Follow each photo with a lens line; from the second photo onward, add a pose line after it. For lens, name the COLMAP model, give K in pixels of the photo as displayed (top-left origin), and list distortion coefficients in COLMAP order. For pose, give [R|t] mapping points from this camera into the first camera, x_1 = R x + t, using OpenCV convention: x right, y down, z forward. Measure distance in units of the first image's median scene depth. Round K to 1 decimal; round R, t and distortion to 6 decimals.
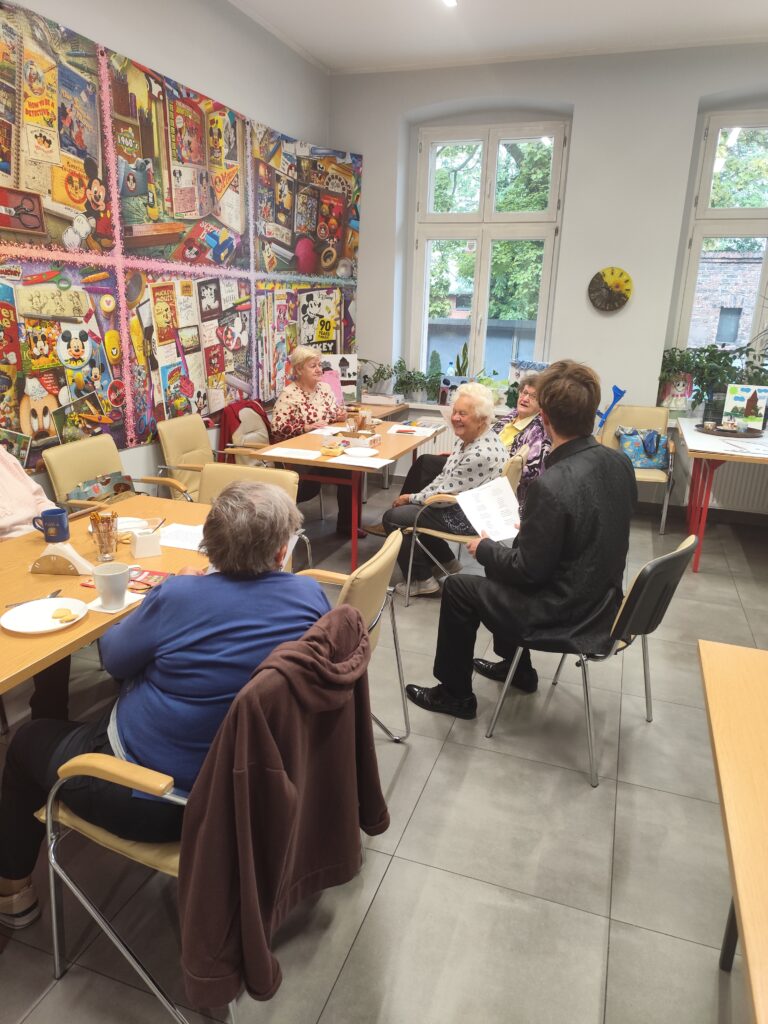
lens RADIAL K [[693.8, 0, 388.2], [0, 693.8, 514.3], [0, 0, 1]] dist [0.032439, -0.030741]
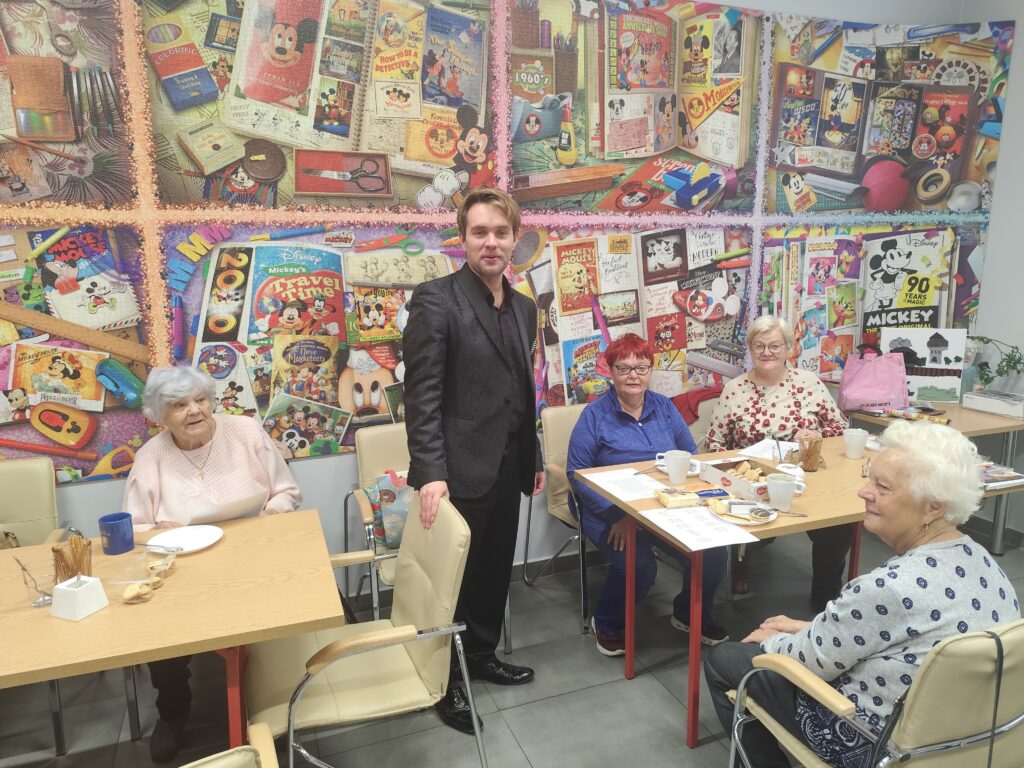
lens RADIAL K [[693.8, 0, 513.5], [0, 693.8, 385.5], [0, 0, 1]] dist [0.032439, -0.030741]
pose [[0.651931, 0.105027, -0.750969, 0.244771], [-0.189221, 0.981564, -0.026989, -0.127752], [0.734289, 0.159694, 0.659785, 0.433705]]
